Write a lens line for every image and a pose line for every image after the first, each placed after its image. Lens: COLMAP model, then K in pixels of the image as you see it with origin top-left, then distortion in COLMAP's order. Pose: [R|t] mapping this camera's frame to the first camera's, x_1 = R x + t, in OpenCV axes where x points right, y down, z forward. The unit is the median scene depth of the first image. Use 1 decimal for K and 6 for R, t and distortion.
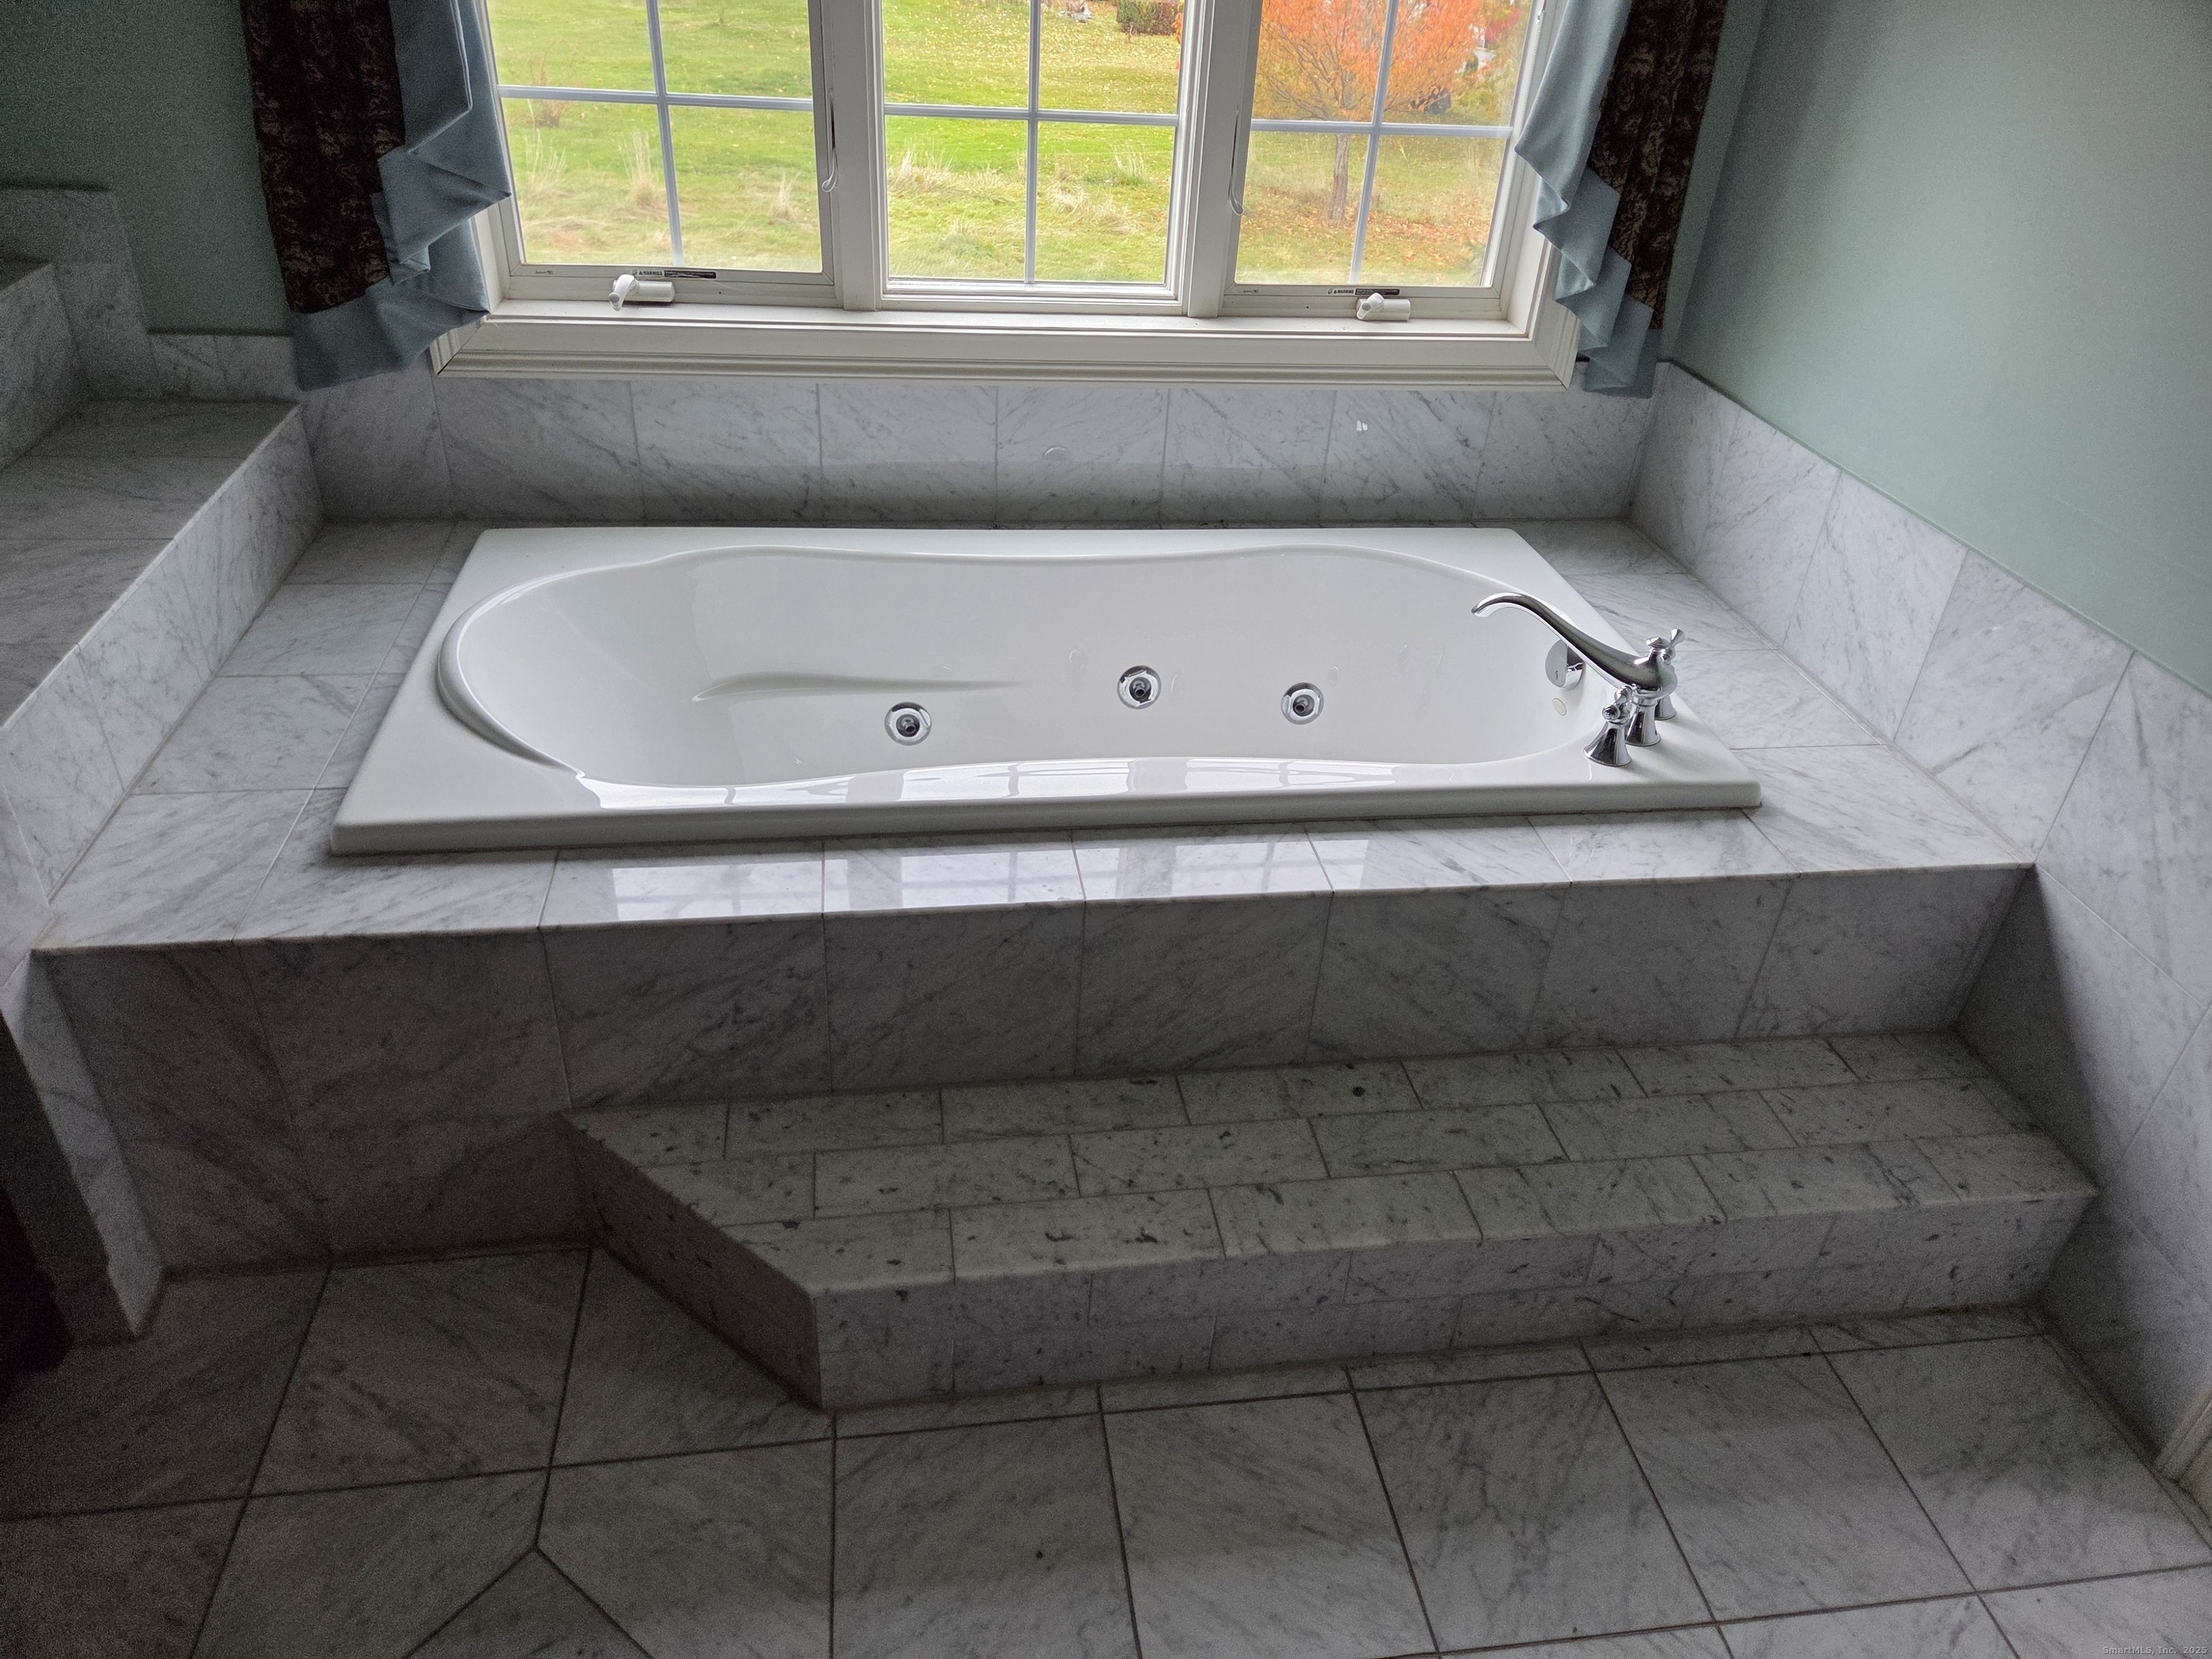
lens RADIAL K [[1505.9, 0, 1112.2], [0, 1505.9, 802.7], [0, 0, 1]] dist [0.095948, -0.104973]
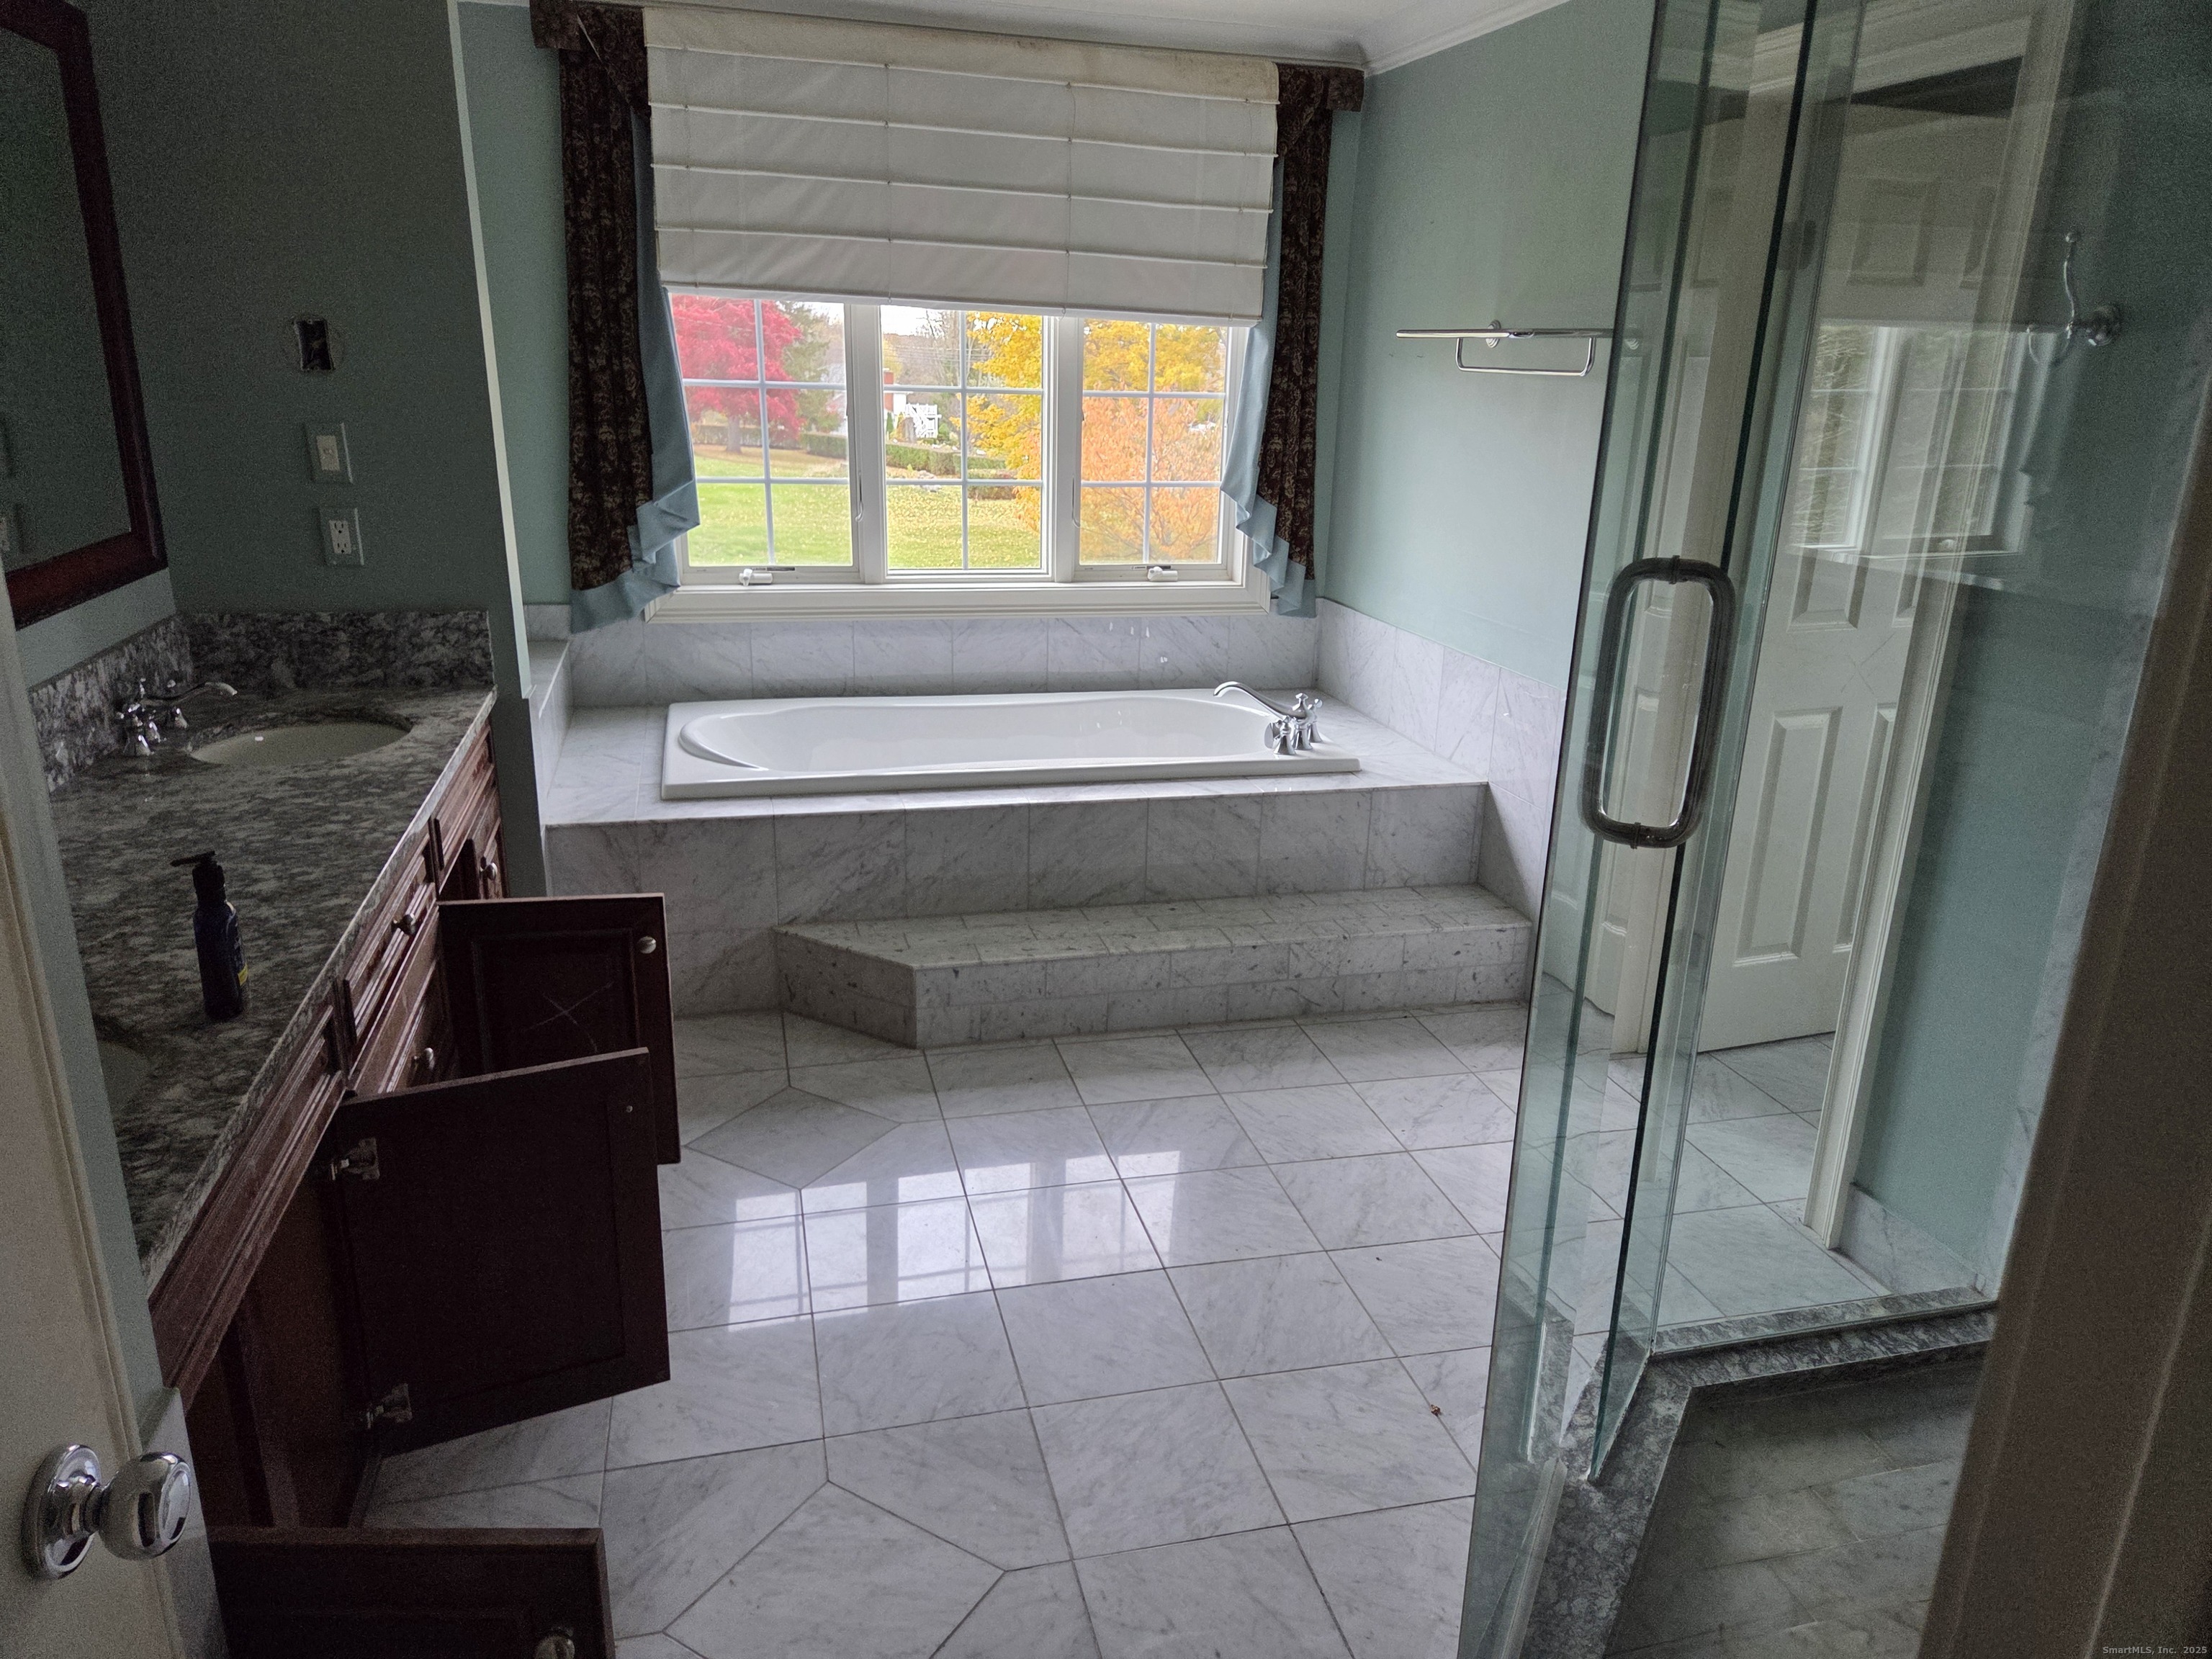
lens RADIAL K [[1469.7, 0, 1114.0], [0, 1469.7, 814.3], [0, 0, 1]] dist [0.091323, -0.089865]
pose [[0.993959, -0.061495, 0.090906, -0.076169], [0.082376, 0.965335, -0.247674, 0.516910], [-0.072524, 0.253666, 0.964569, -0.834915]]
